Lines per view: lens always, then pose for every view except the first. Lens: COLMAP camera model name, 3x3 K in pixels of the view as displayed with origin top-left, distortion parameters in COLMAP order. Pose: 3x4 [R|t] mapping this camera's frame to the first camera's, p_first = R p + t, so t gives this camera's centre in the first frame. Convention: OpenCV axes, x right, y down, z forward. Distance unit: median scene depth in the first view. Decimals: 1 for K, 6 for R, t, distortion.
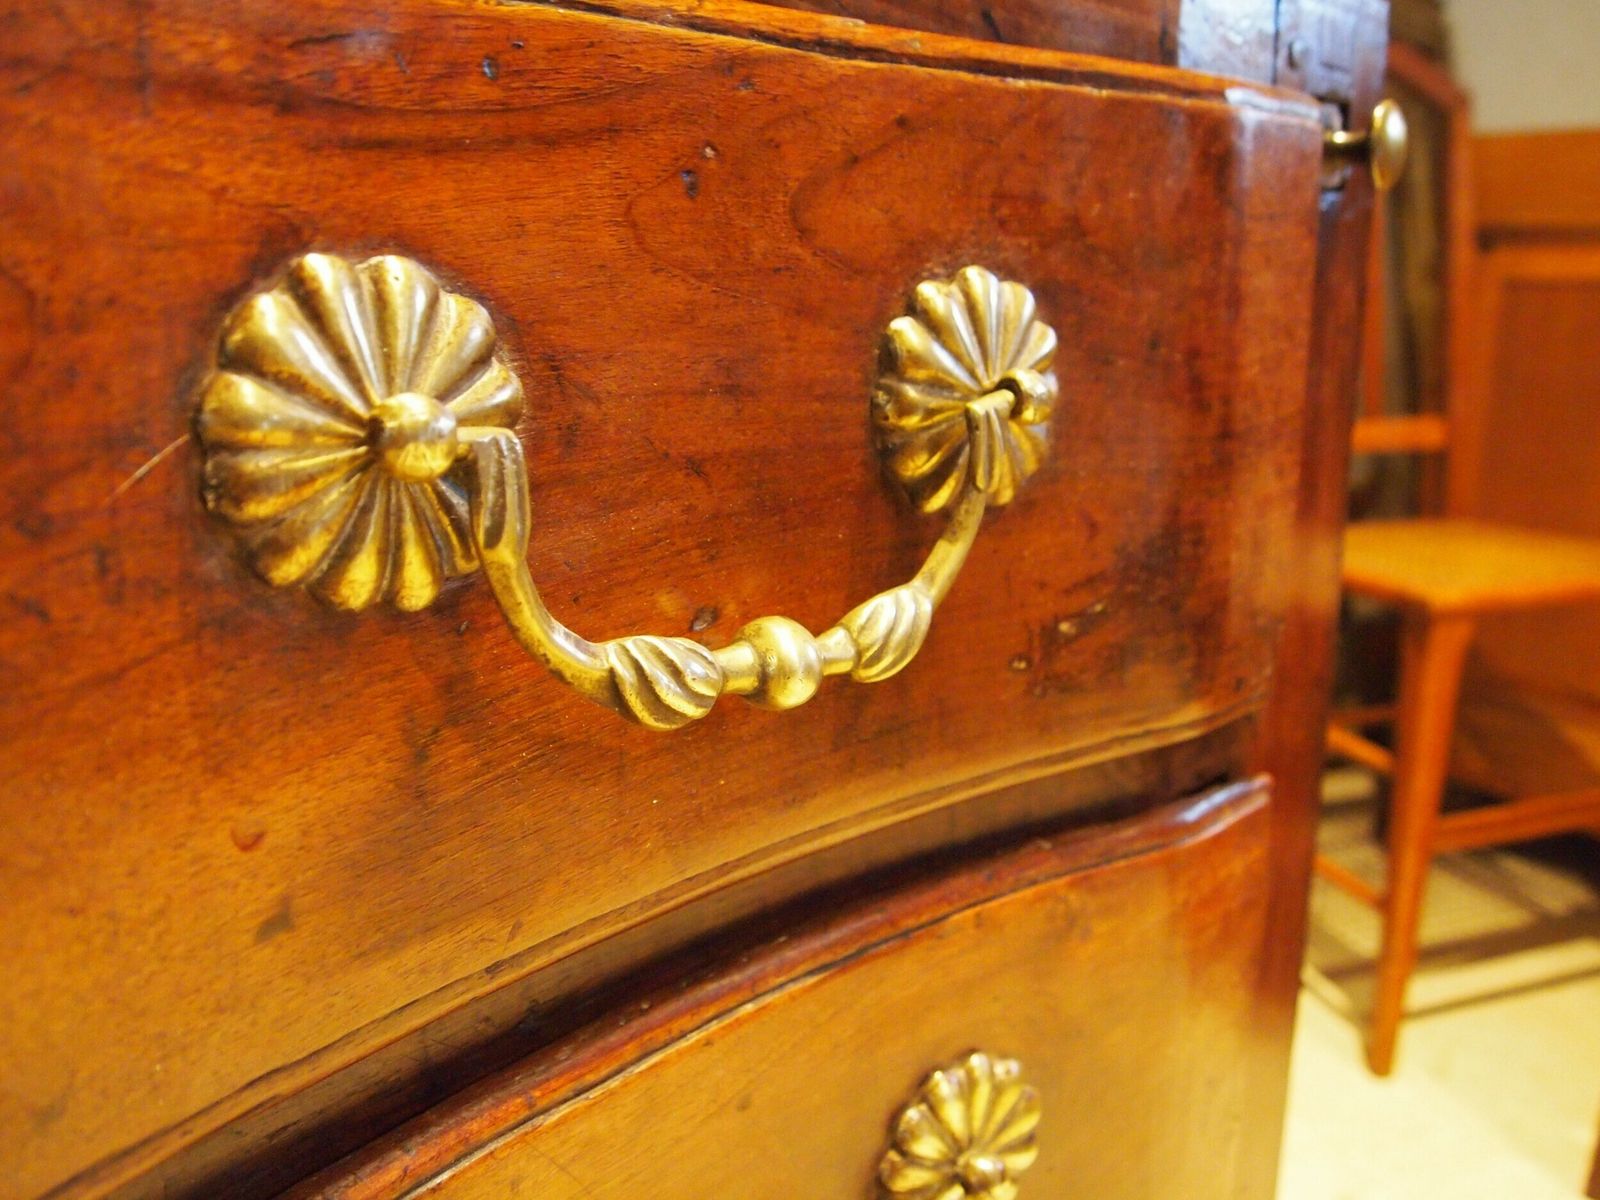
lens RADIAL K [[1277.4, 0, 838.7], [0, 1277.4, 594.3], [0, 0, 1]] dist [-0.053909, 0.006779]
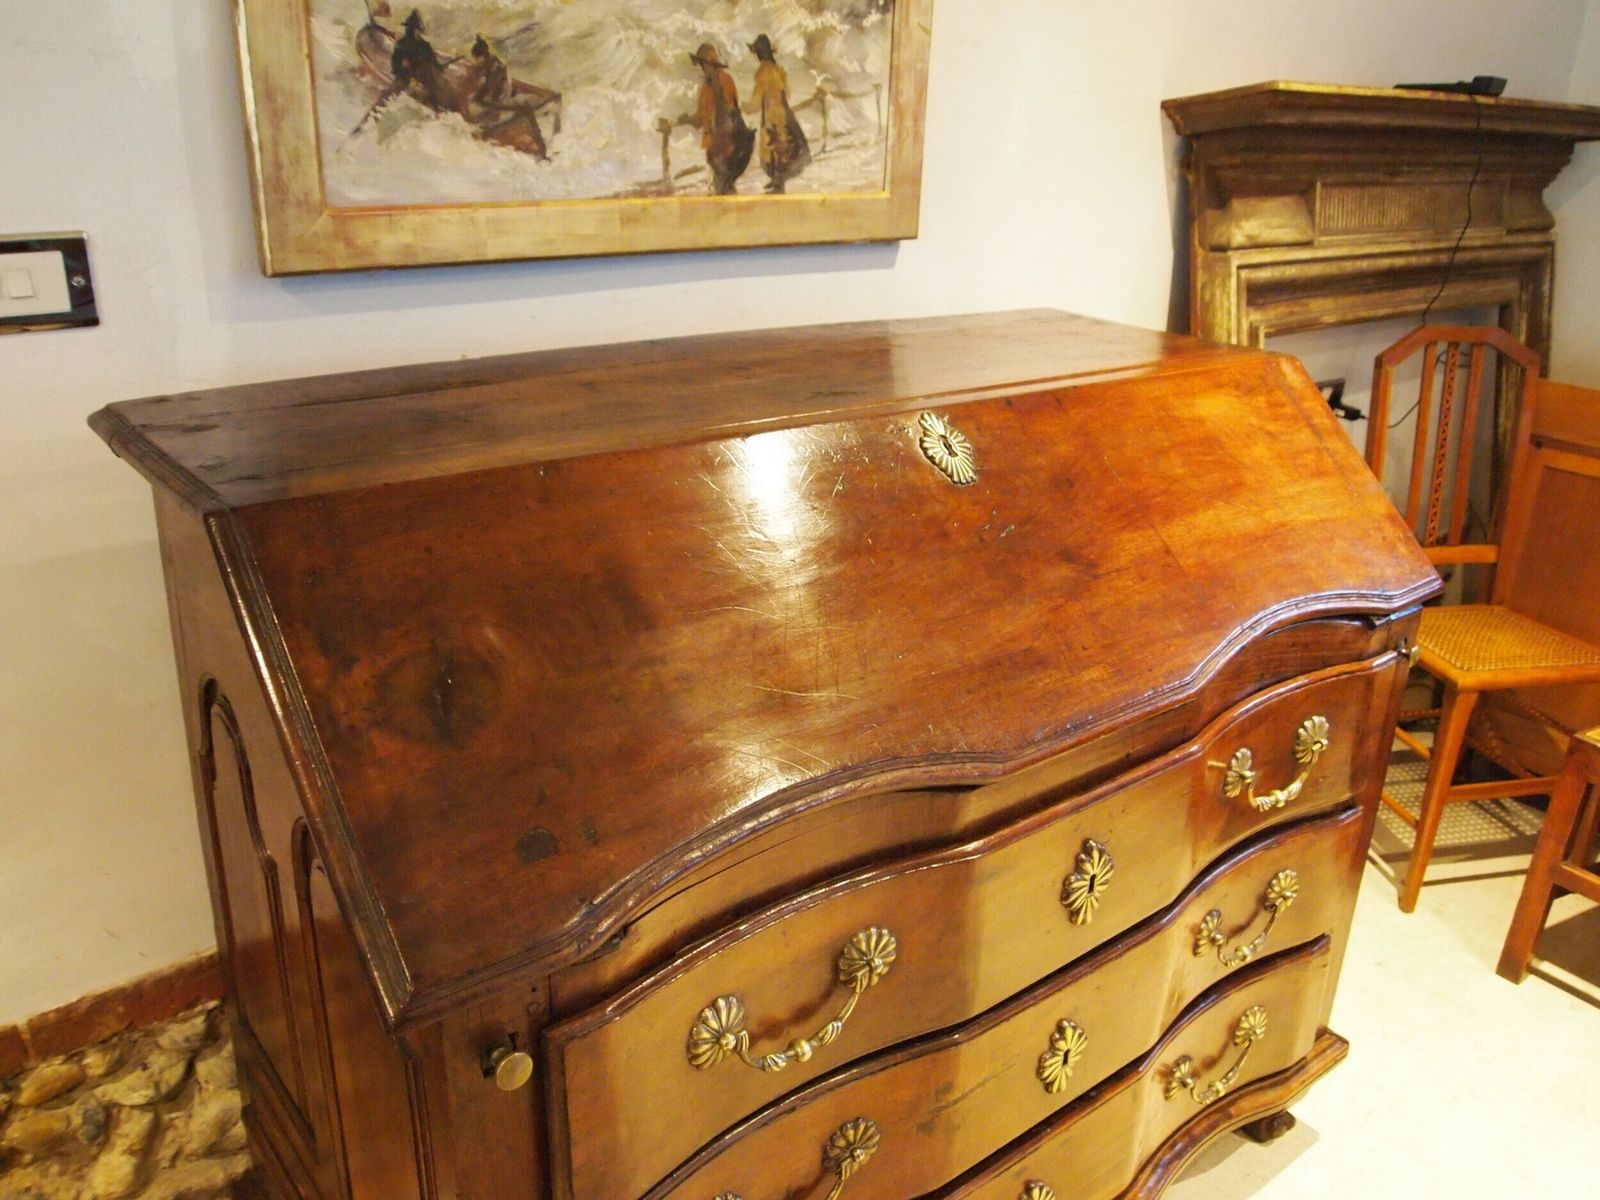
lens RADIAL K [[1277.4, 0, 812.4], [0, 1277.4, 605.0], [0, 0, 1]] dist [-0.053909, 0.006779]
pose [[0.993360, 0.071854, -0.089854, -1.447184], [-0.059377, 0.989127, 0.134547, -1.250046], [0.098545, -0.128318, 0.986825, -4.064245]]
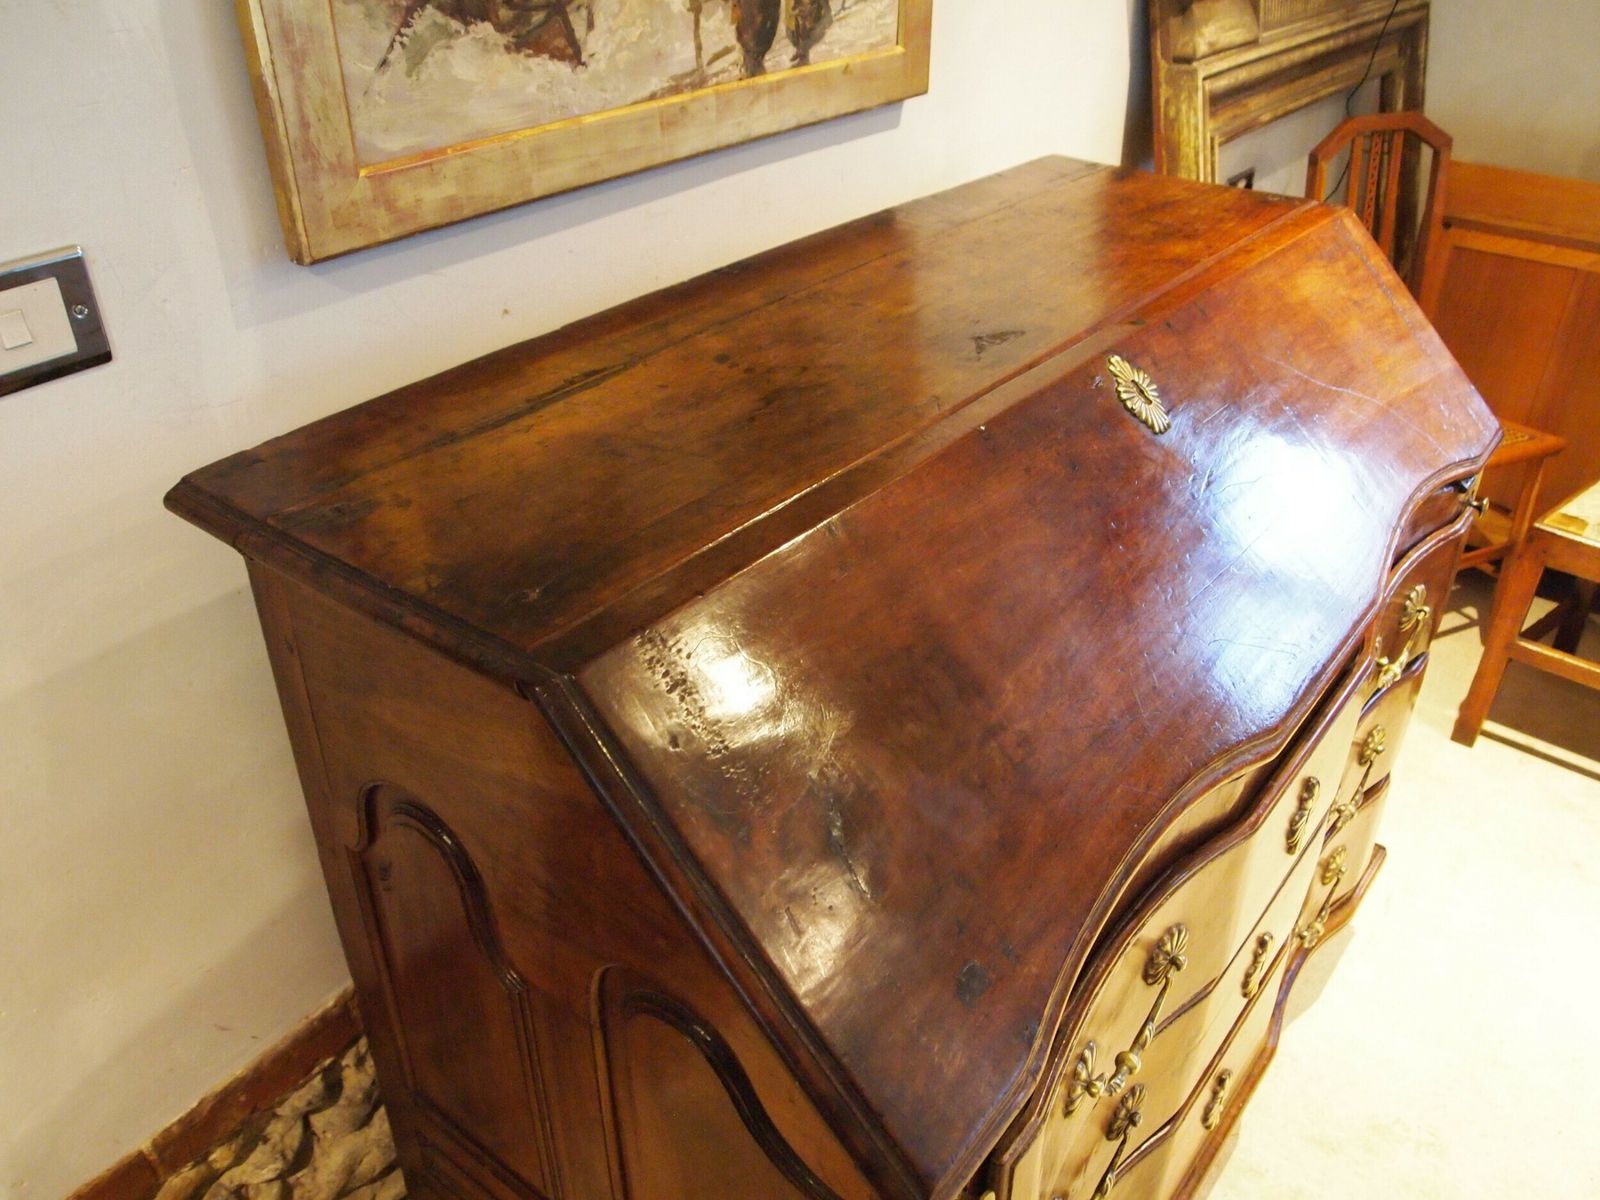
lens RADIAL K [[1277.4, 0, 810.2], [0, 1277.4, 605.9], [0, 0, 1]] dist [-0.053909, 0.006779]
pose [[0.993163, -0.061254, 0.099370, -2.839678], [0.026686, 0.947858, 0.317573, -1.867645], [-0.113641, -0.312750, 0.943013, -3.538468]]
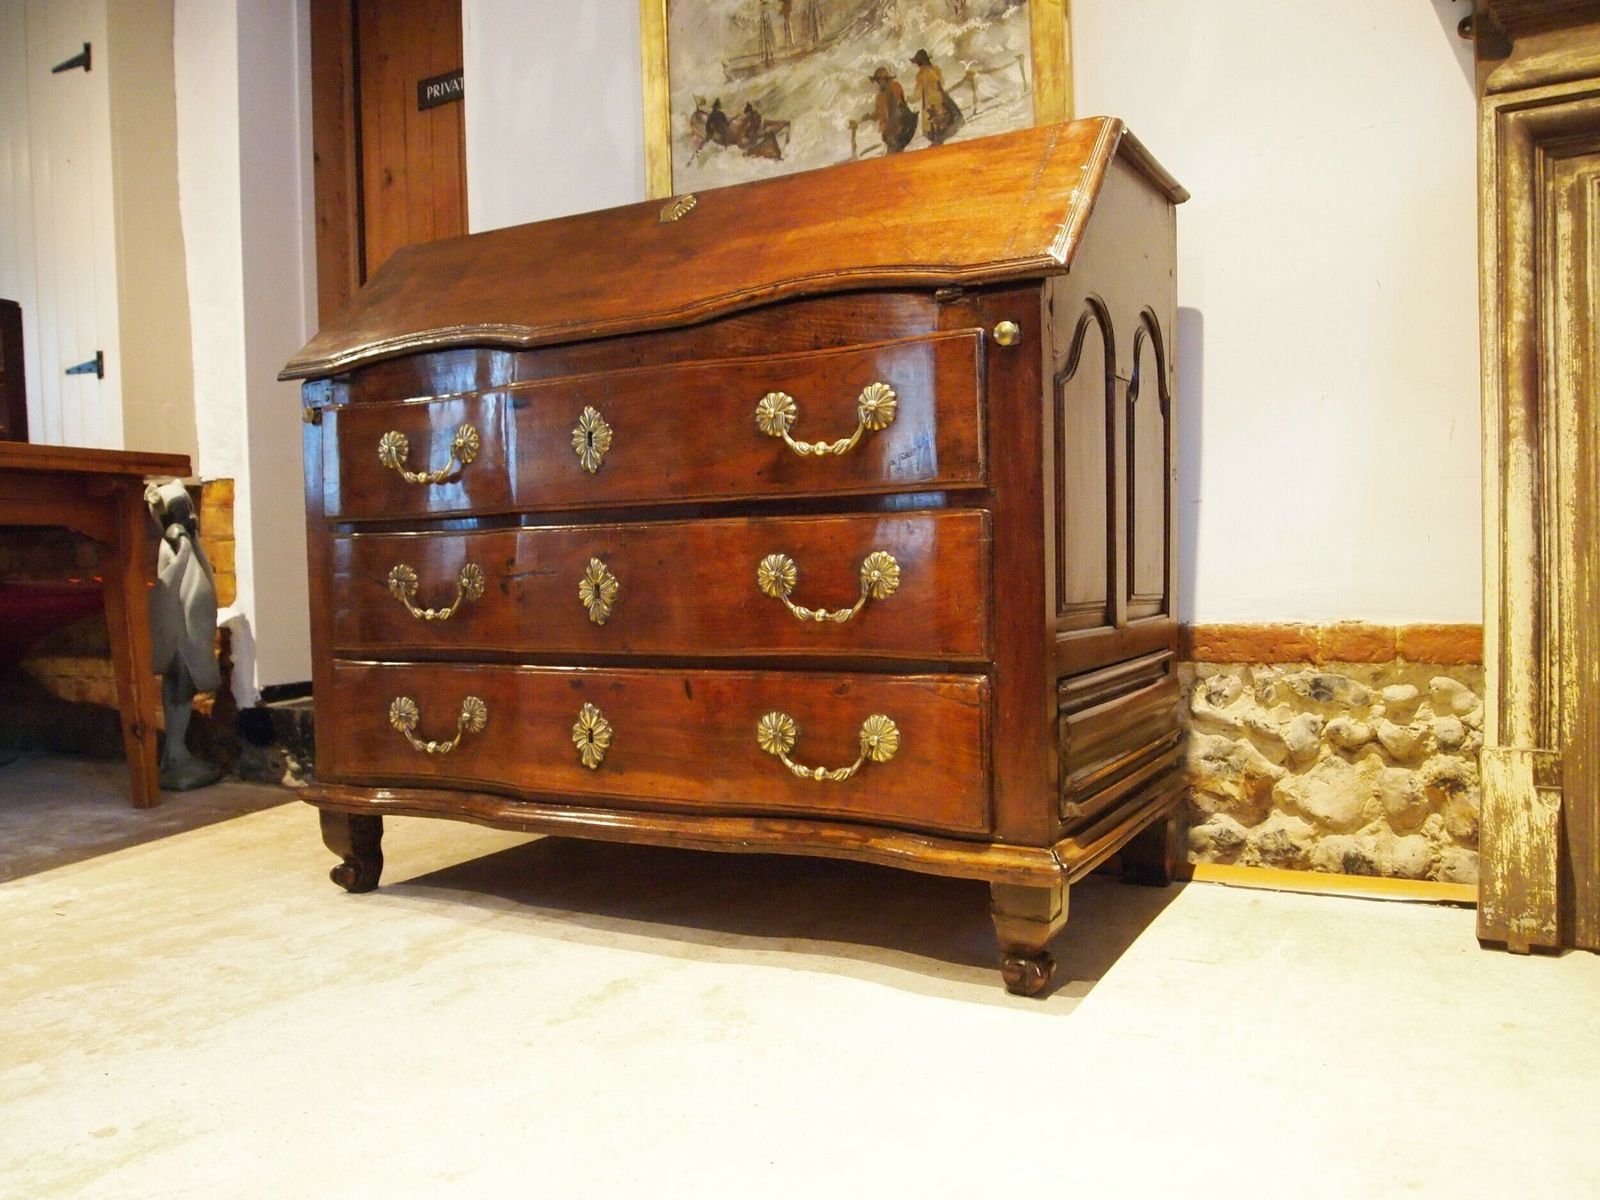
lens RADIAL K [[1277.4, 0, 812.5], [0, 1277.4, 606.5], [0, 0, 1]] dist [-0.053909, 0.006779]
pose [[0.270964, 0.027606, -0.962194, 5.244122], [-0.205006, 0.978311, -0.029664, 0.879390], [0.940506, 0.205293, 0.270746, -0.511986]]
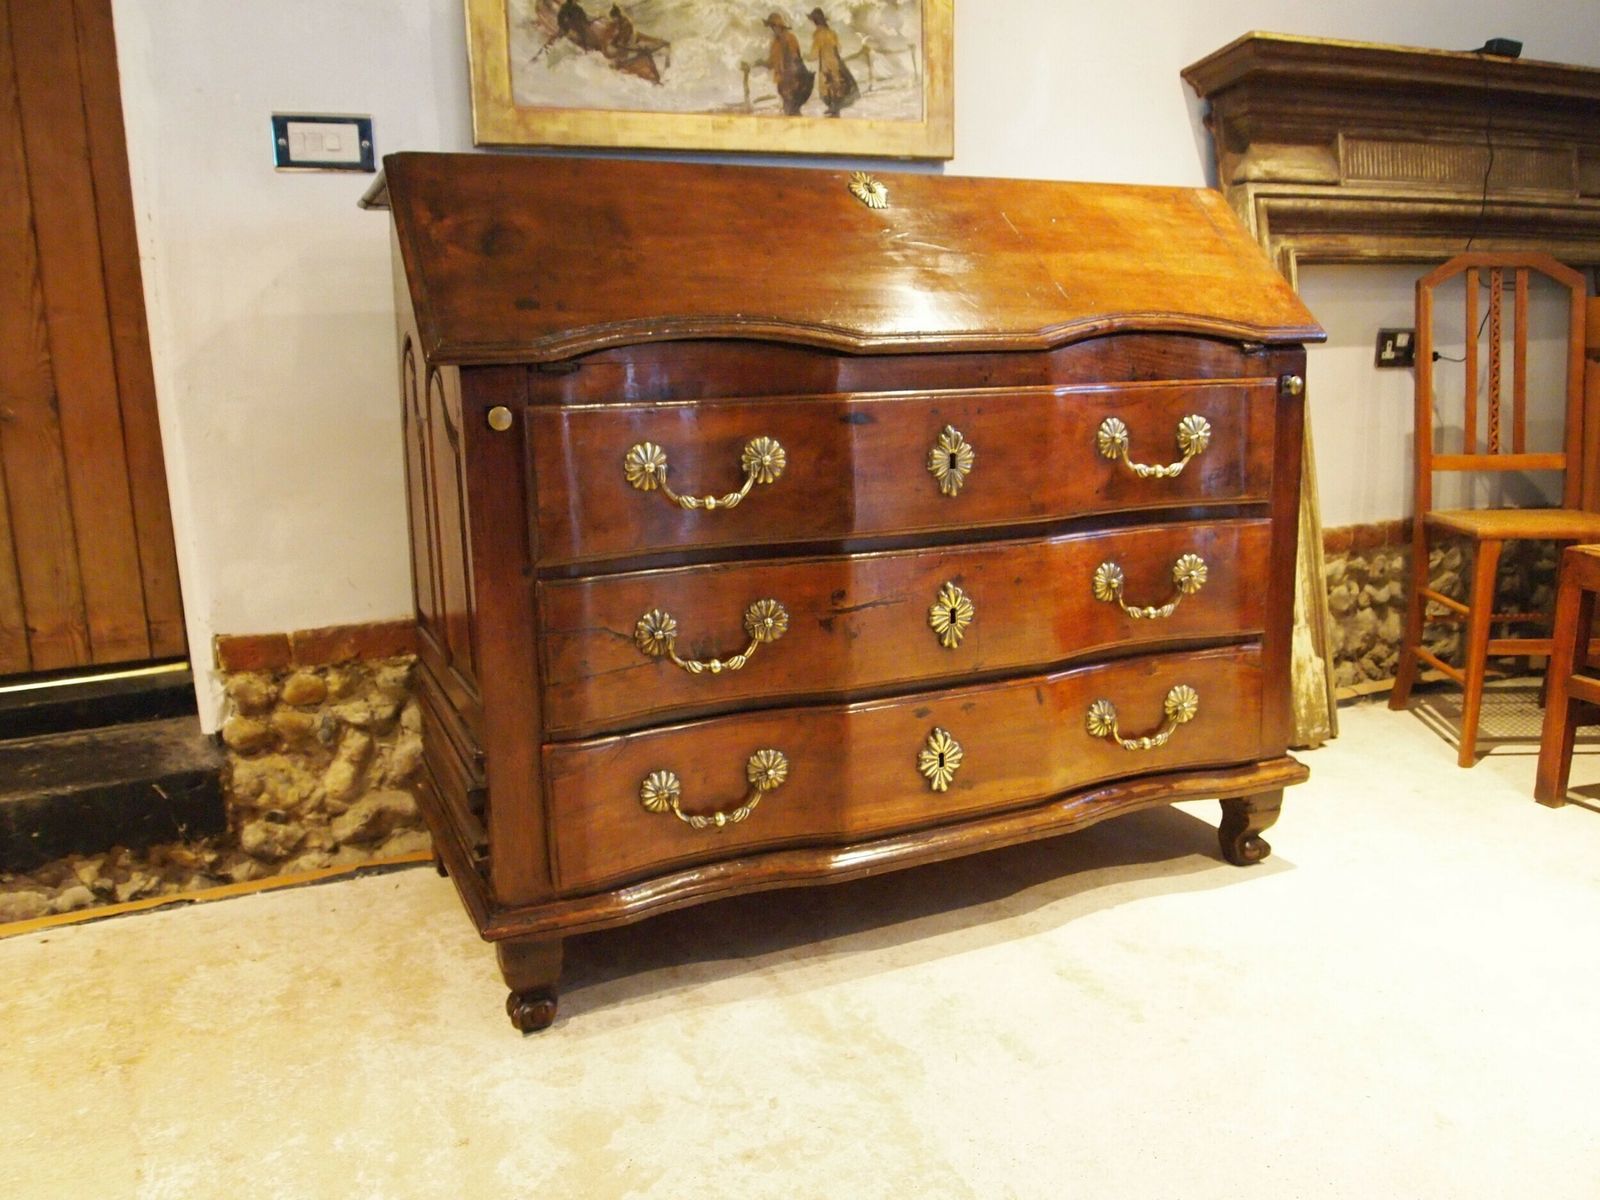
lens RADIAL K [[1277.4, 0, 812.5], [0, 1277.4, 604.0], [0, 0, 1]] dist [-0.053909, 0.006779]
pose [[0.932713, 0.051668, -0.356900, 0.648614], [-0.063780, 0.997716, -0.022243, 0.957852], [0.354936, 0.043509, 0.933878, -5.630689]]
